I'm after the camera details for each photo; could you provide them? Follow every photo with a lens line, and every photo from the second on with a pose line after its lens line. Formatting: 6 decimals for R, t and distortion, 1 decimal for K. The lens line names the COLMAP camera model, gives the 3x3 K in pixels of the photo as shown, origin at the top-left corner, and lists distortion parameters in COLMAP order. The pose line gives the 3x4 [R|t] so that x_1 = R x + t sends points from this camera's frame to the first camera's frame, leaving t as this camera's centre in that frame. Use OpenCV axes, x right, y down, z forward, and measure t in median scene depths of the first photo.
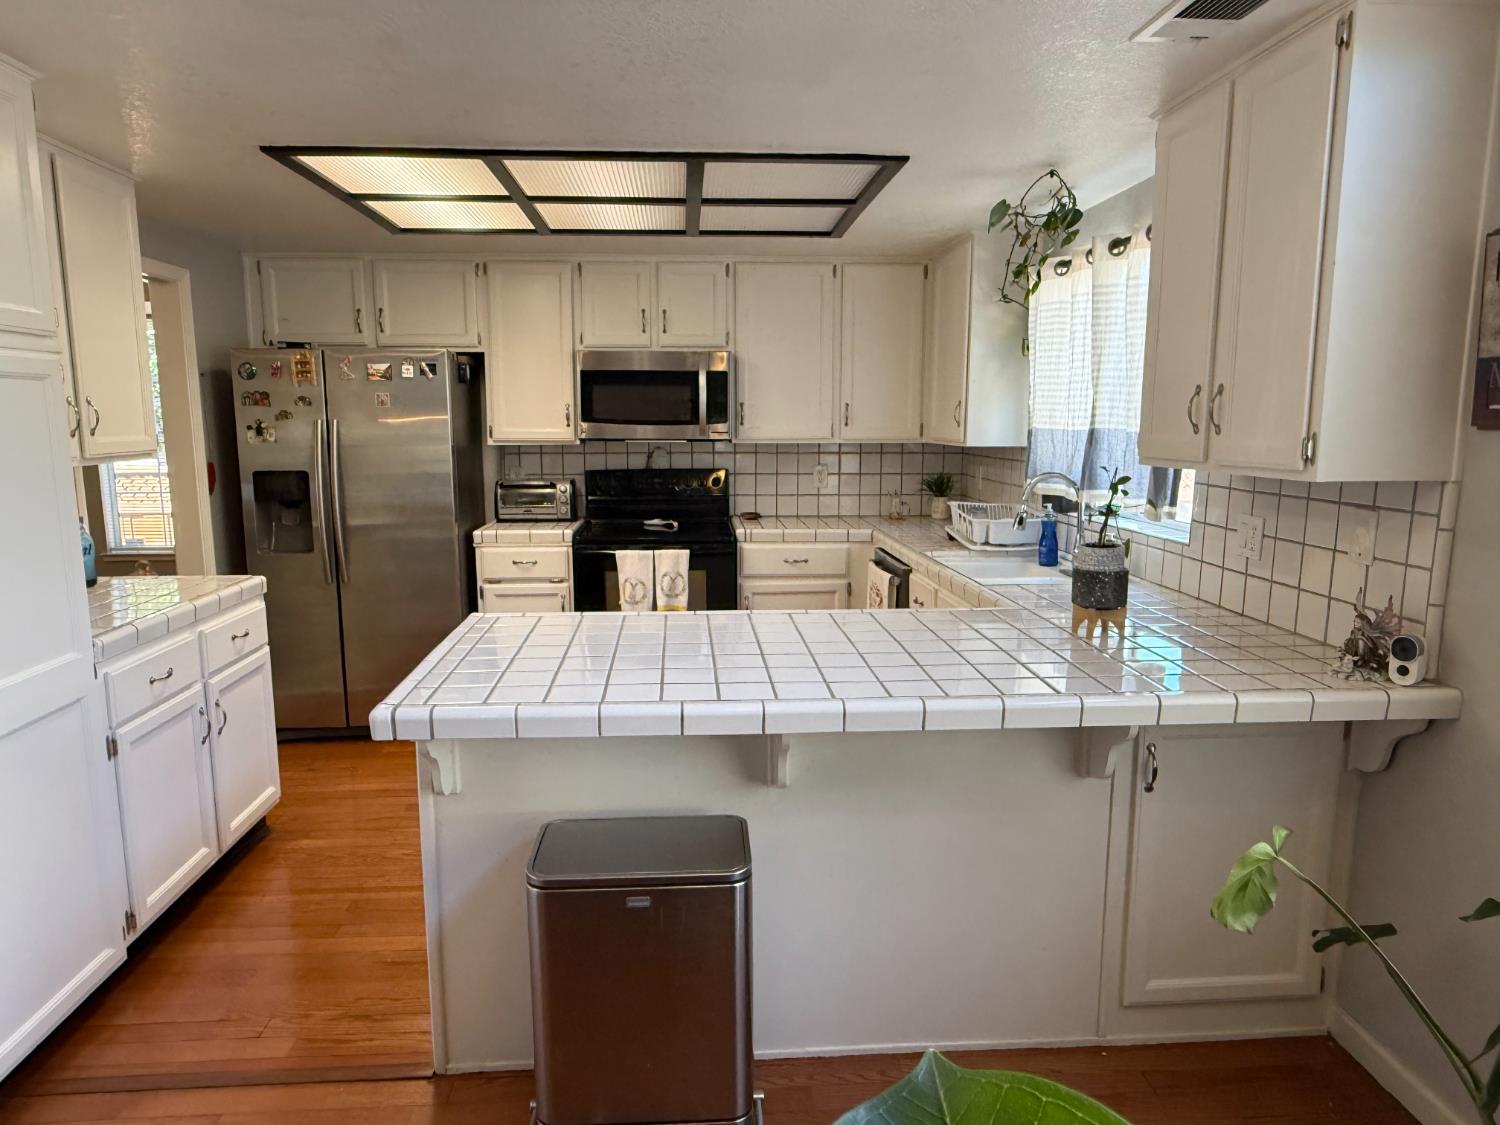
lens RADIAL K [[965.0, 0, 745.7], [0, 965.0, 566.6], [0, 0, 1]] dist [-0.010824, -0.004698]
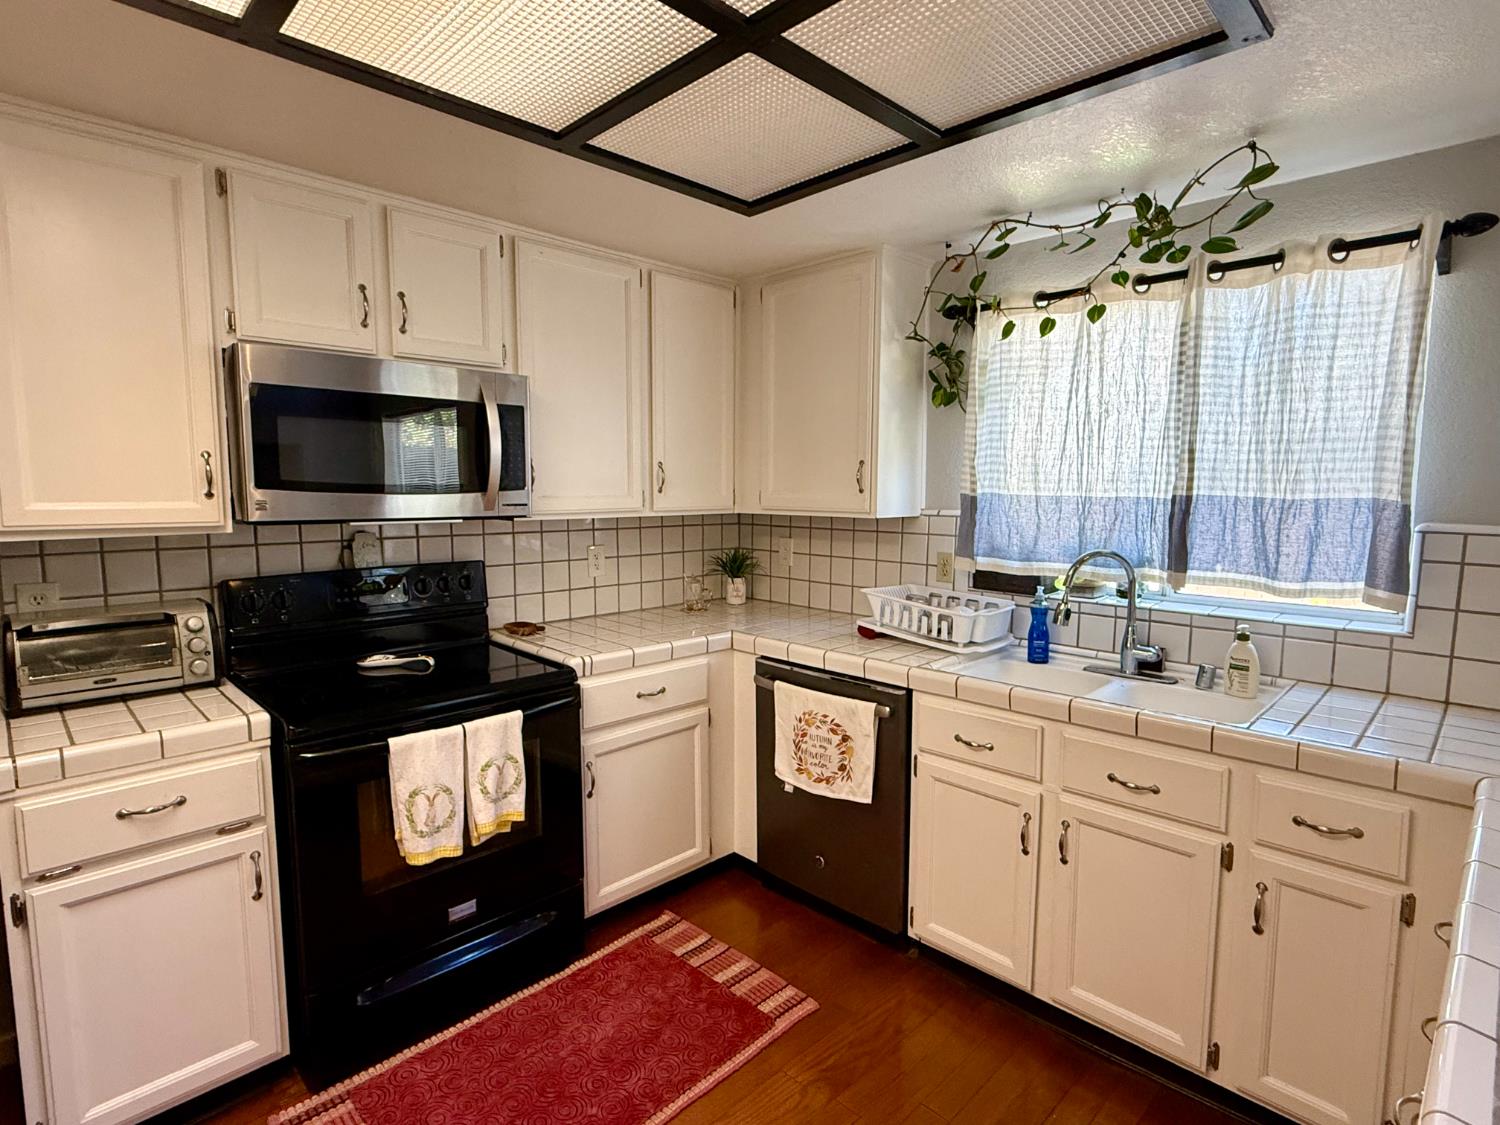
lens RADIAL K [[770.1, 0, 748.9], [0, 770.1, 561.7], [0, 0, 1]] dist [-0.000404, 0.001305]
pose [[0.755198, -0.064457, 0.652320, -0.243764], [0.097935, 0.995079, -0.015054, -0.083098], [-0.648140, 0.075254, 0.757794, 0.548072]]
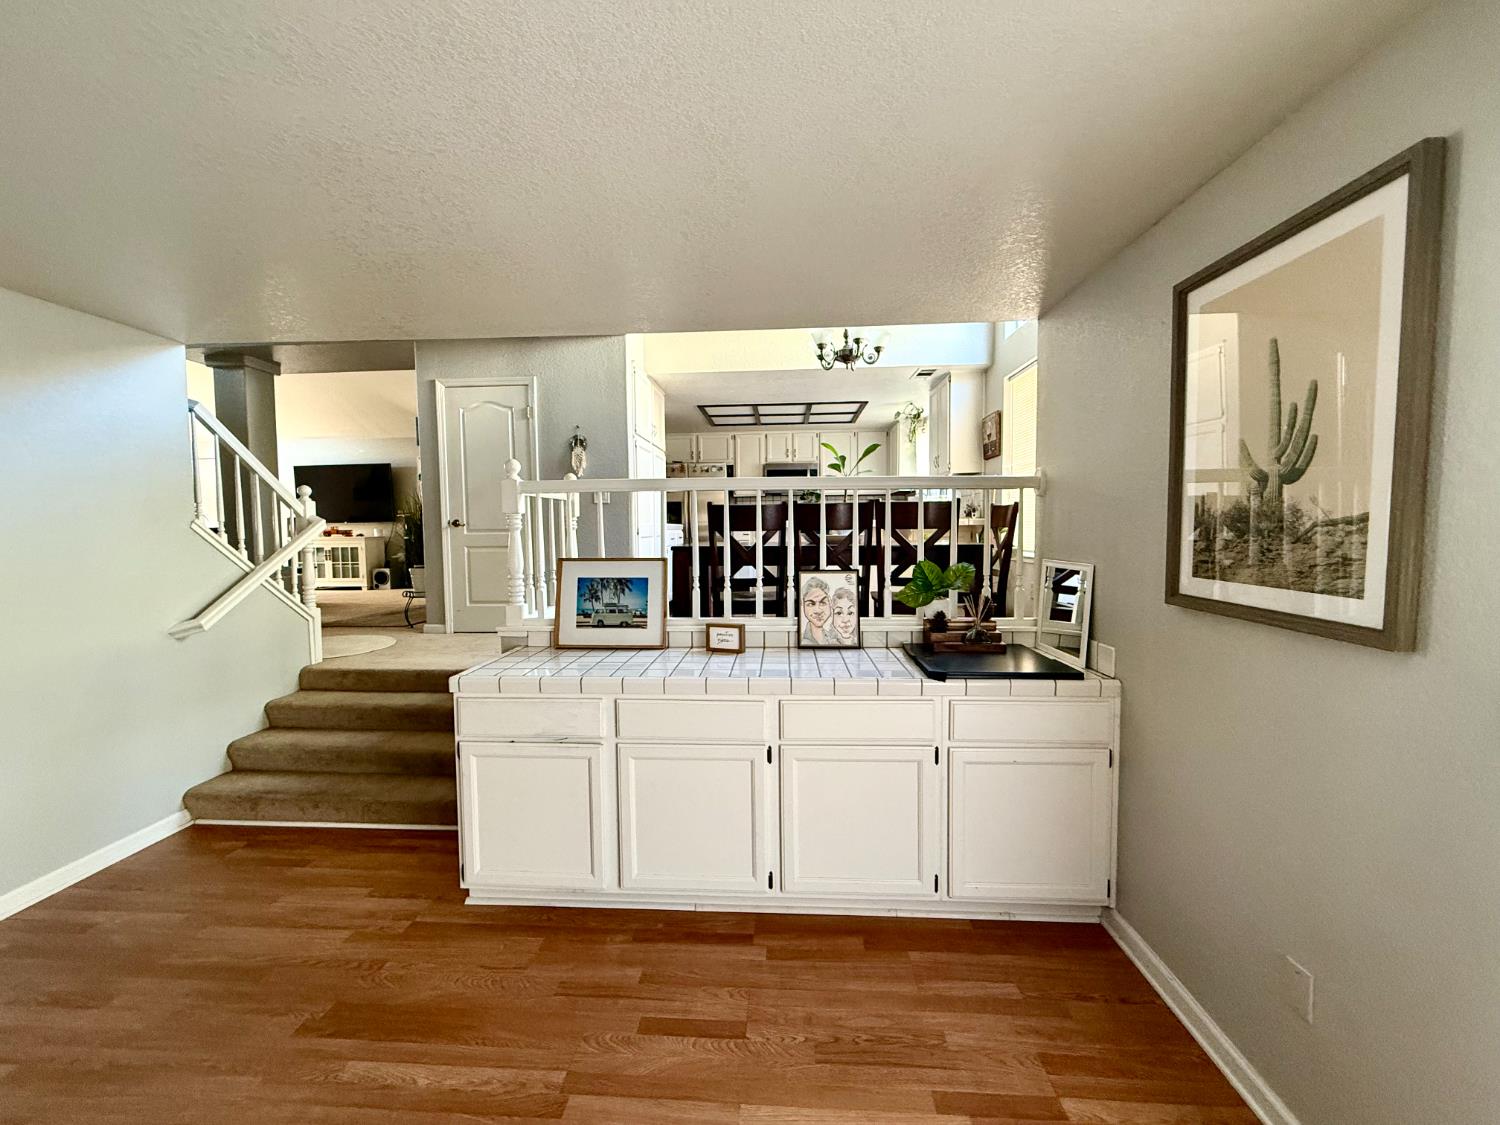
lens RADIAL K [[600.1, 0, 741.1], [0, 600.1, 564.4], [0, 0, 1]] dist [0.001306, -0.000062]
pose [[0.991912, -0.002642, -0.126900, -0.017809], [-0.010172, 0.994913, -0.100225, 0.348354], [0.126520, 0.100705, 0.986839, -1.031555]]
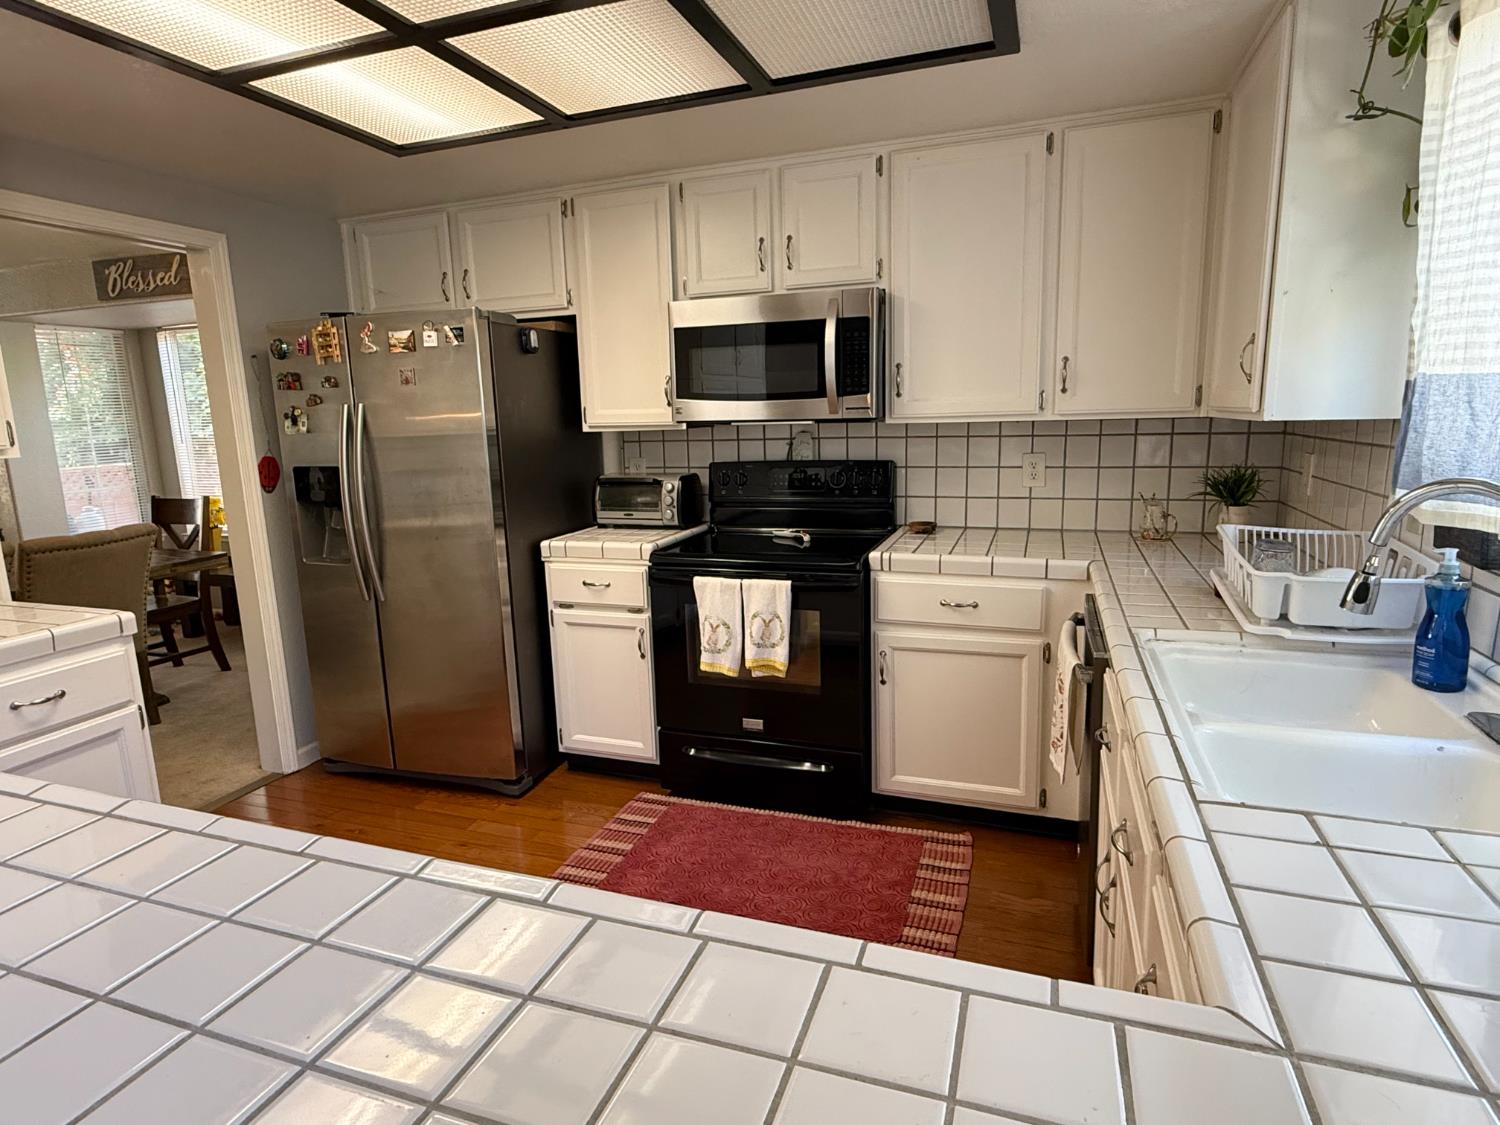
lens RADIAL K [[825.1, 0, 747.0], [0, 825.1, 559.3], [0, 0, 1]] dist [0.001090, -0.001357]
pose [[0.915754, 0.045880, -0.399110, 0.143389], [-0.033718, 0.998730, 0.037445, -0.052674], [0.400321, -0.020833, 0.916138, 0.440693]]
